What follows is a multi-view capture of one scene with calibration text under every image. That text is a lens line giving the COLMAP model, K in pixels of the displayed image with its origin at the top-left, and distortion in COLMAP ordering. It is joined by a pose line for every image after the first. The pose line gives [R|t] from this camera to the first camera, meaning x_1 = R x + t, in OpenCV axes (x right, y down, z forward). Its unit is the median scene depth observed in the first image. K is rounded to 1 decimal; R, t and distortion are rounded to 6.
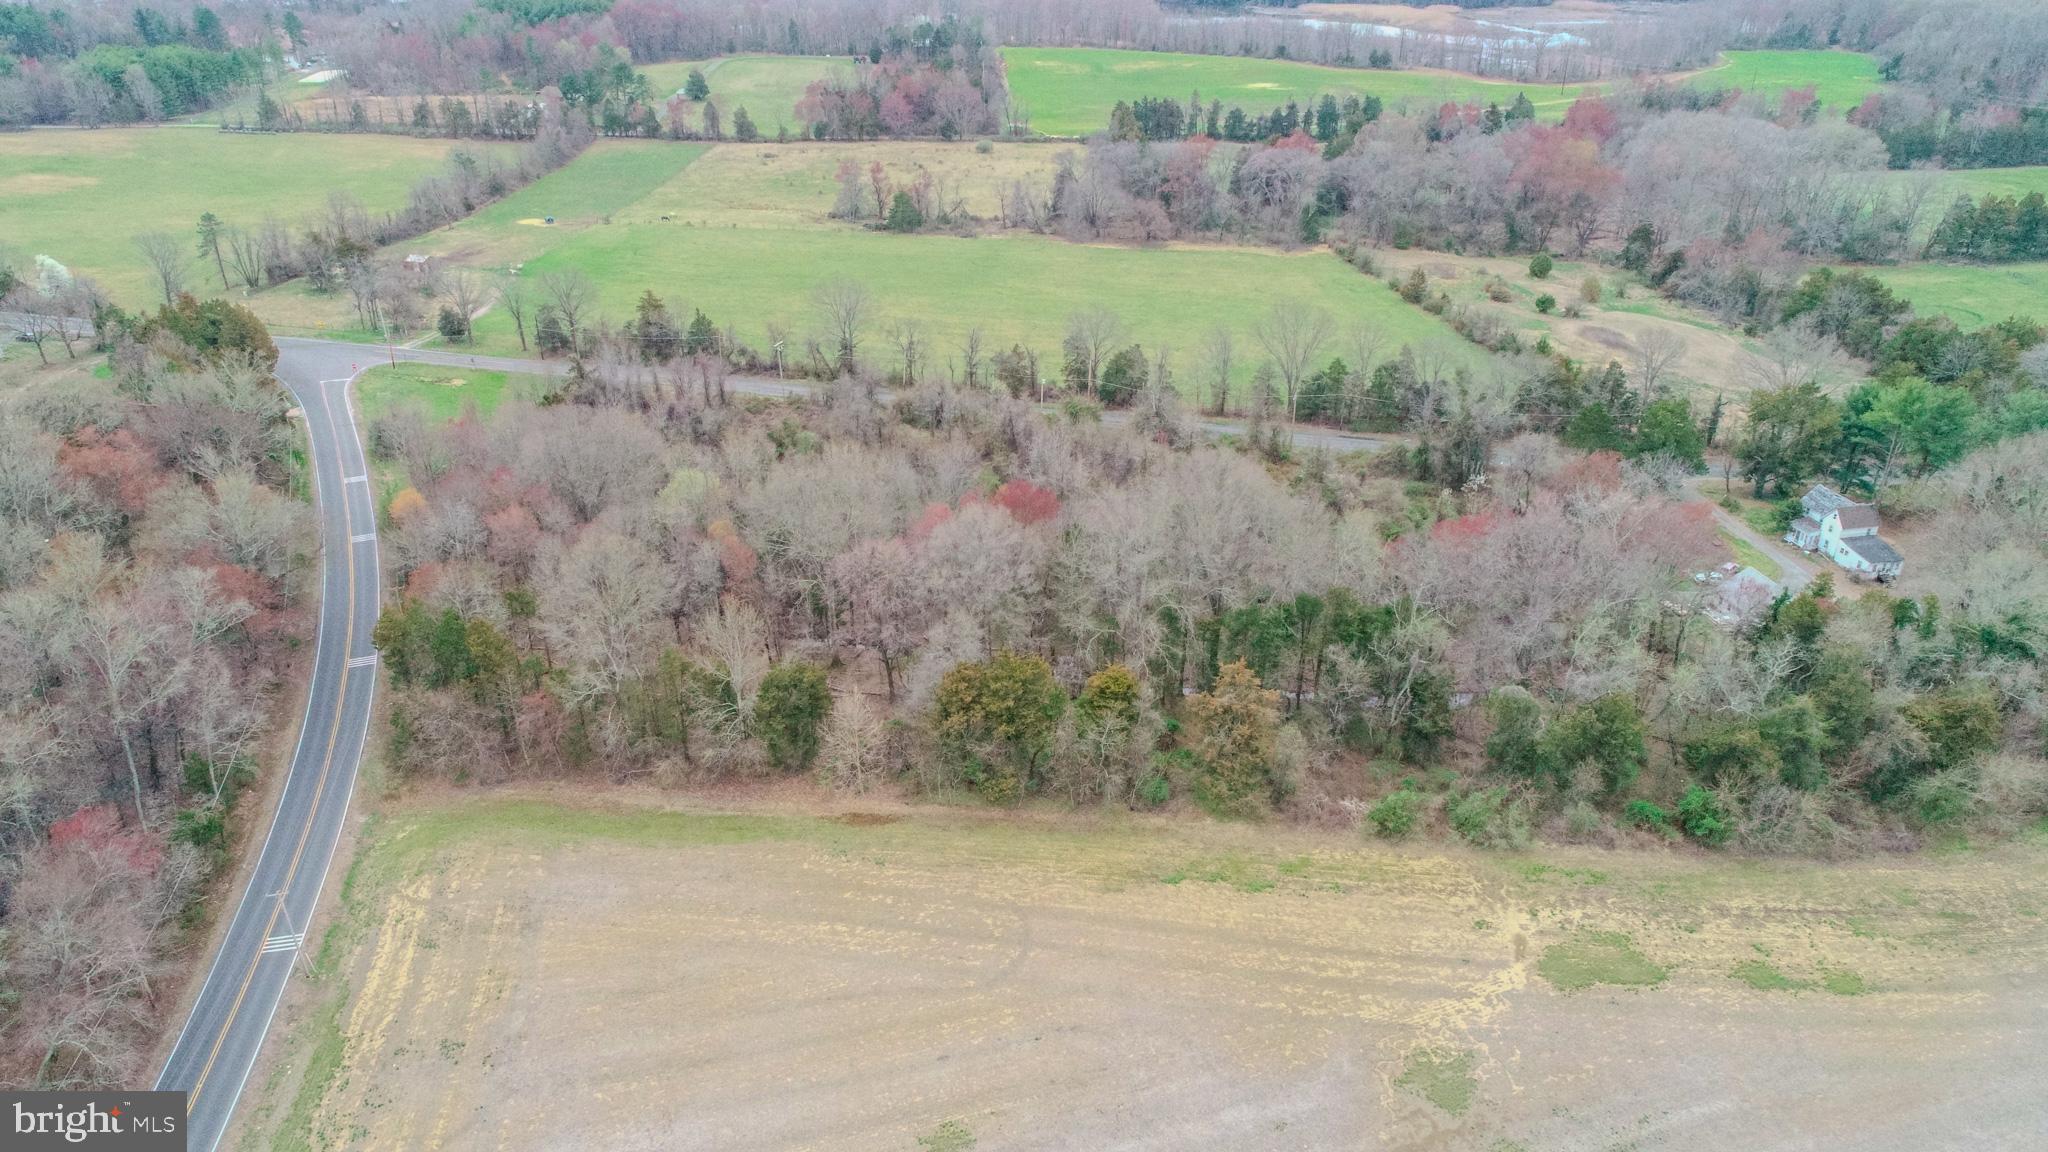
lens RADIAL K [[1382.8, 0, 1024.0], [0, 1382.8, 576.0], [0, 0, 1]] dist [-0.000520, -0.000922]
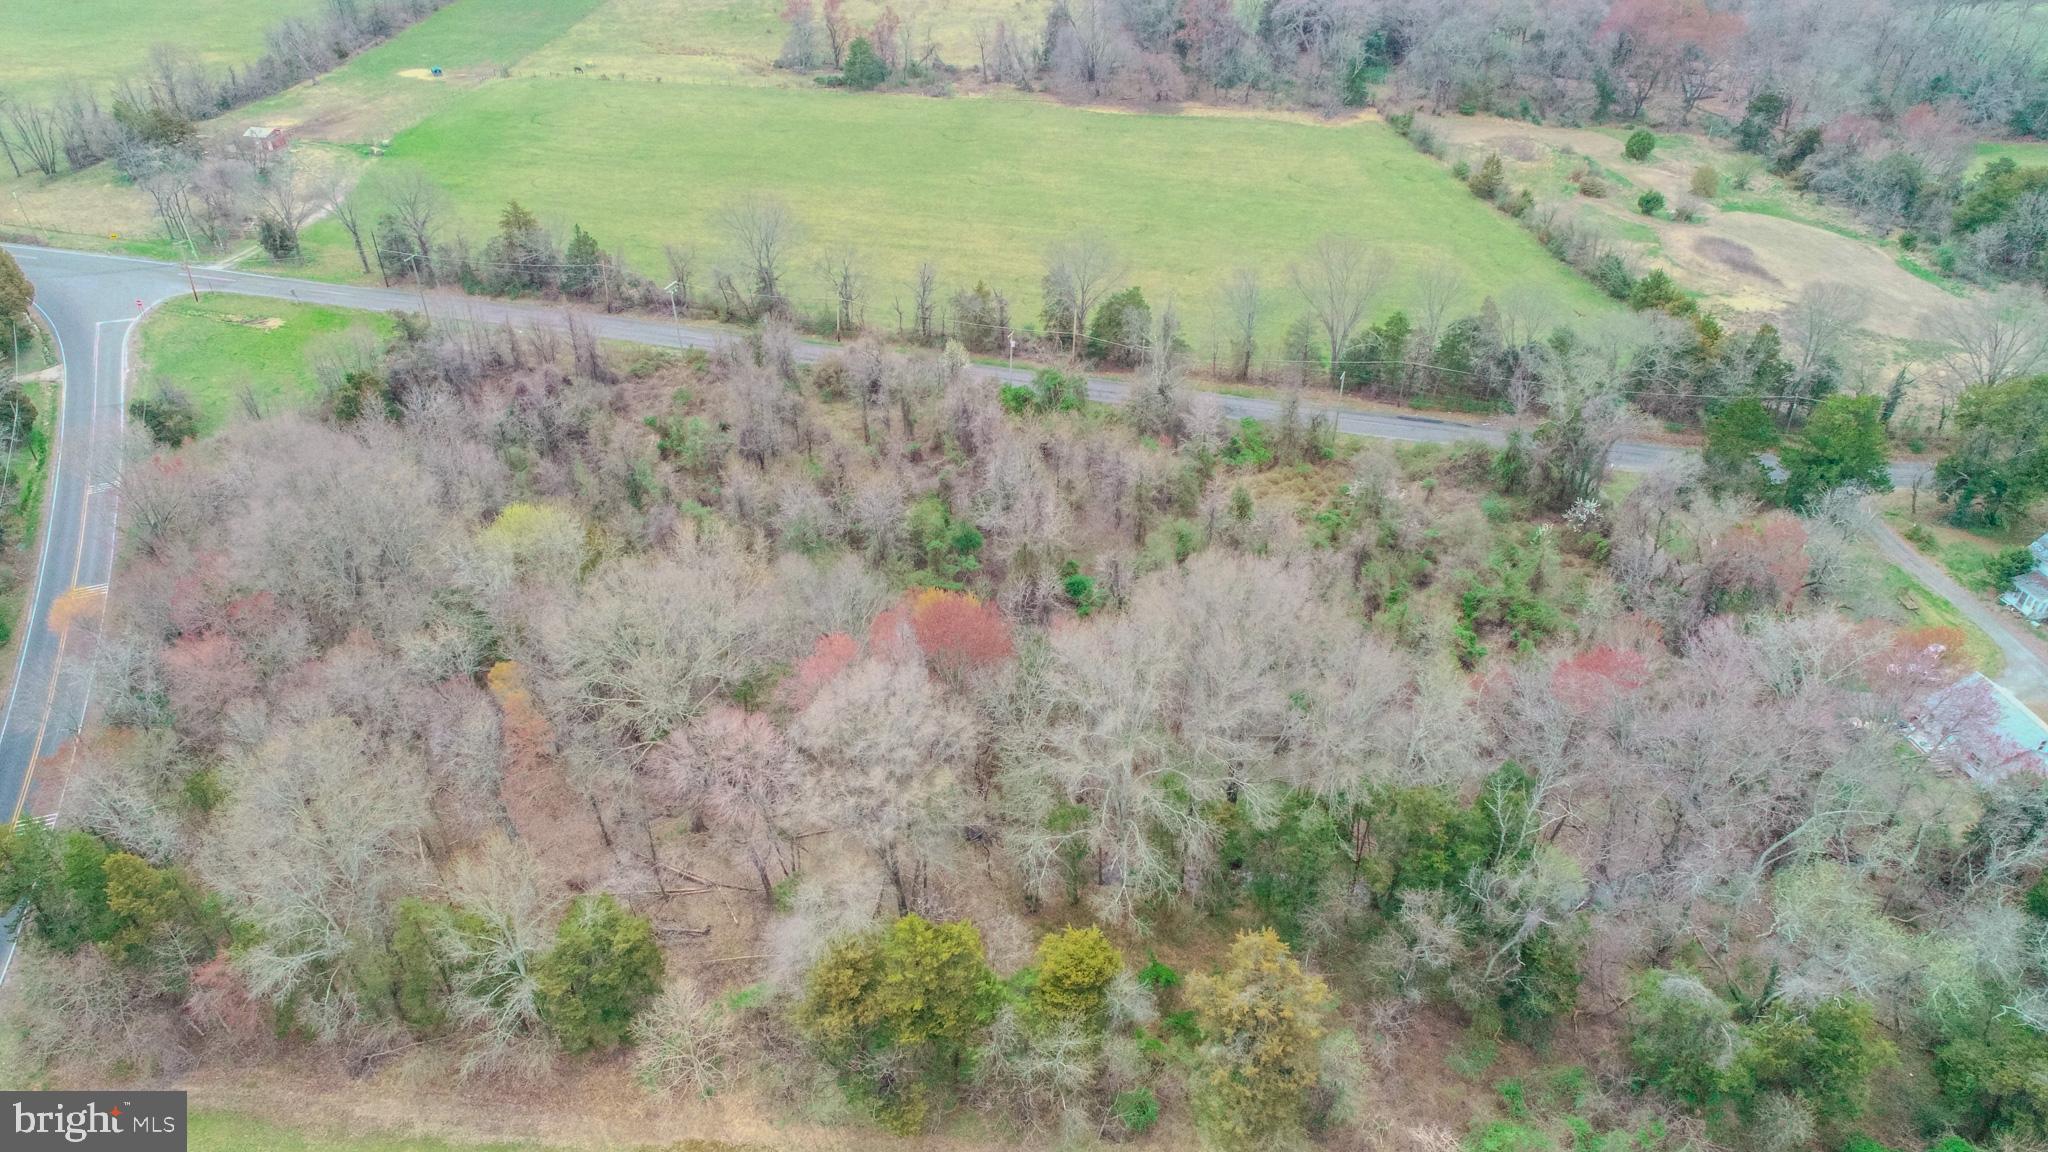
lens RADIAL K [[1382.8, 0, 1024.0], [0, 1382.8, 576.0], [0, 0, 1]] dist [-0.000520, -0.000922]
pose [[0.999965, 0.005082, -0.006712, 0.019708], [-0.004104, 0.990358, 0.138474, -0.089865], [0.007351, -0.138442, 0.990343, 0.169256]]
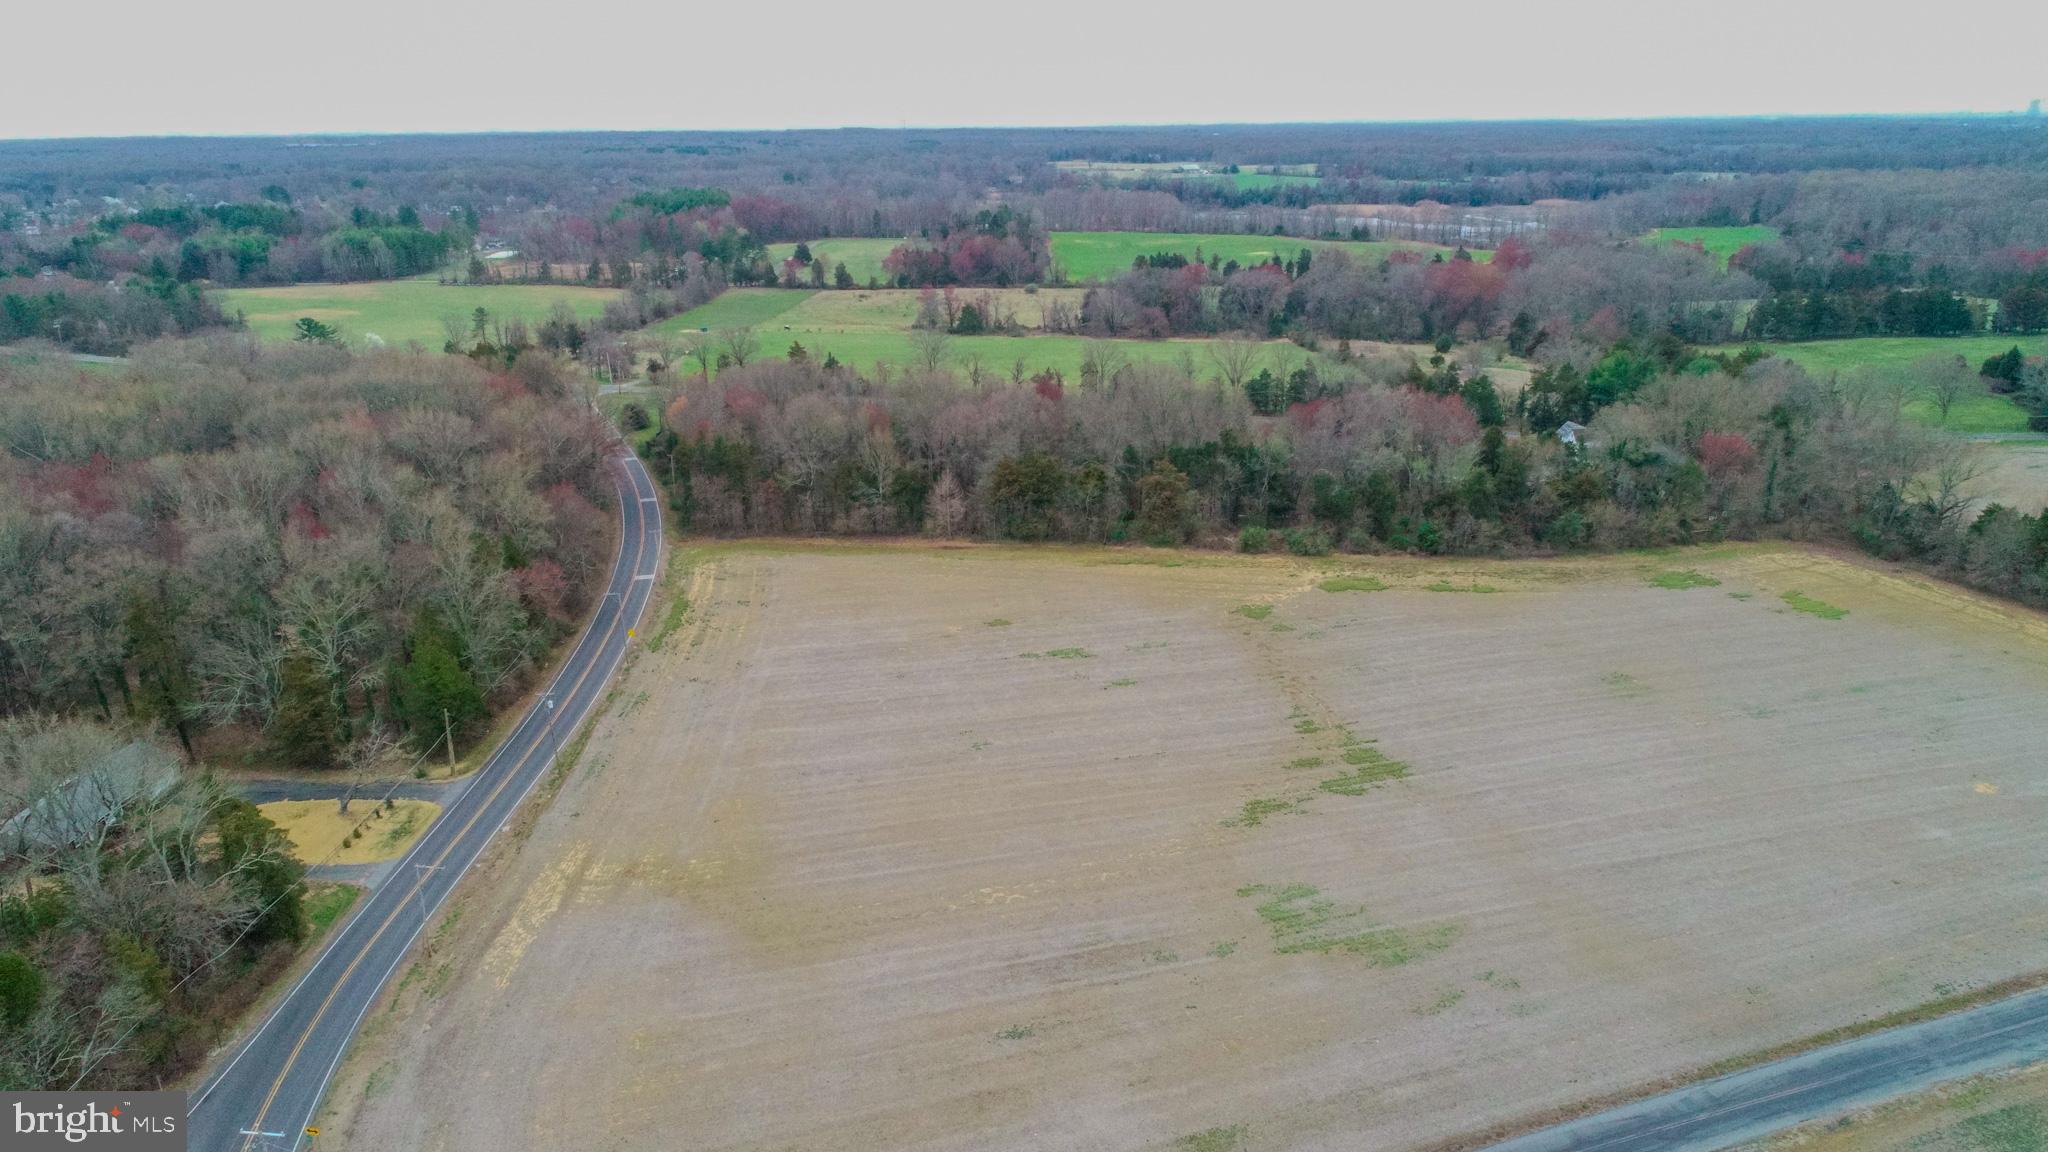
lens RADIAL K [[1382.8, 0, 1024.0], [0, 1382.8, 576.0], [0, 0, 1]] dist [-0.000520, -0.000922]
pose [[0.999258, -0.001686, -0.038488, 0.019703], [-0.004128, 0.988604, -0.150486, 0.215883], [0.038304, 0.150533, 0.987863, -0.329240]]
